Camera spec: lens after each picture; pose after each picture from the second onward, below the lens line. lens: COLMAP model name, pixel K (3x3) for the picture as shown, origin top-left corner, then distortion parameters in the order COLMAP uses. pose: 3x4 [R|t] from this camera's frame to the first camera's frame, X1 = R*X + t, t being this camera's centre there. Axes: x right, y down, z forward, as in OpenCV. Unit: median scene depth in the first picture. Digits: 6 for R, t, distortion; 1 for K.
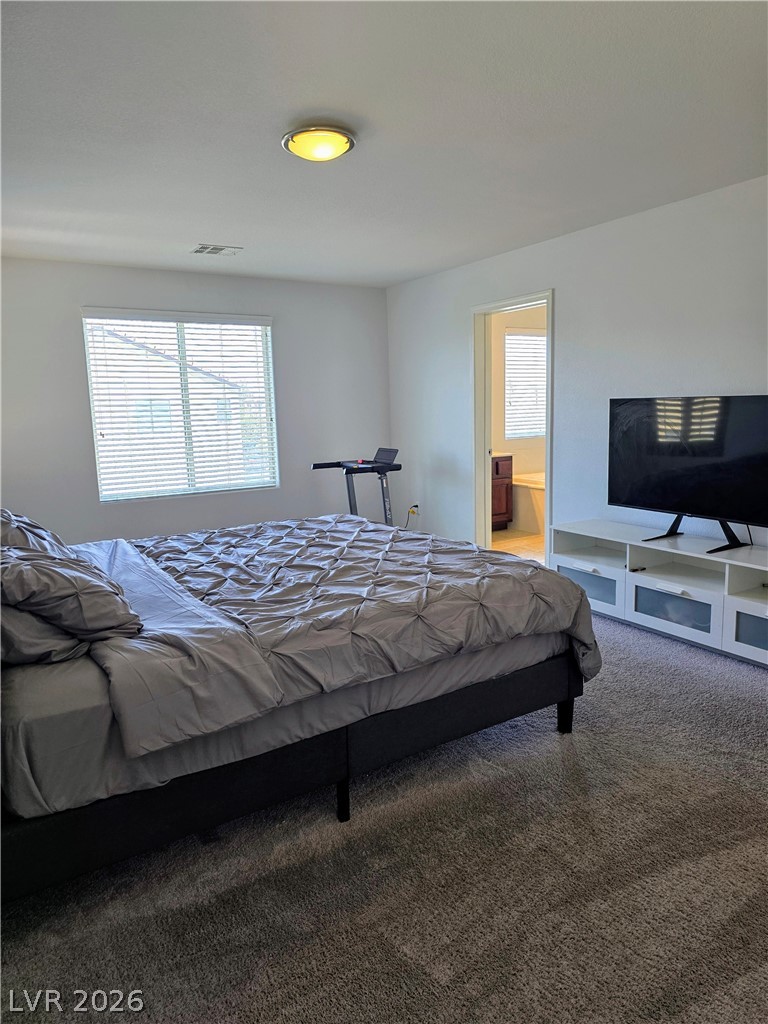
lens RADIAL K [[678.9, 0, 385.3], [0, 678.9, 510.4], [0, 0, 1]] dist [0.001389, -0.020748]
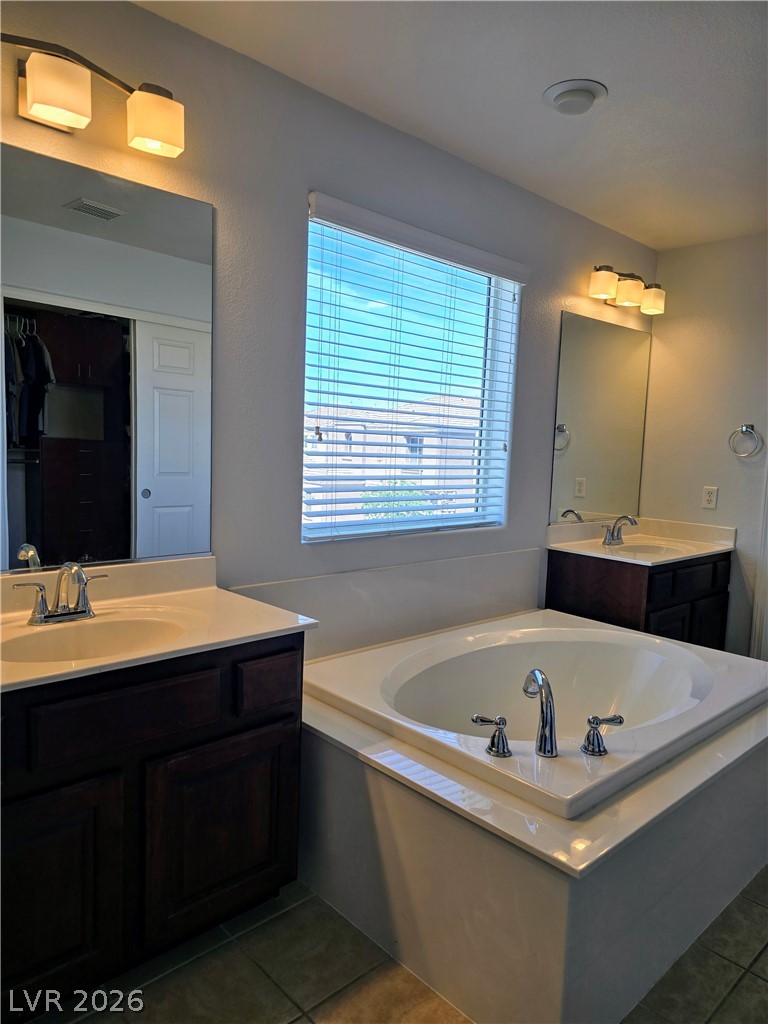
lens RADIAL K [[678.9, 0, 379.4], [0, 678.9, 508.4], [0, 0, 1]] dist [0.001389, -0.020748]
pose [[0.978364, 0.043819, 0.202200, 0.148366], [-0.031530, 0.997477, -0.063603, -0.102439], [-0.204477, 0.055851, 0.977277, 0.678984]]
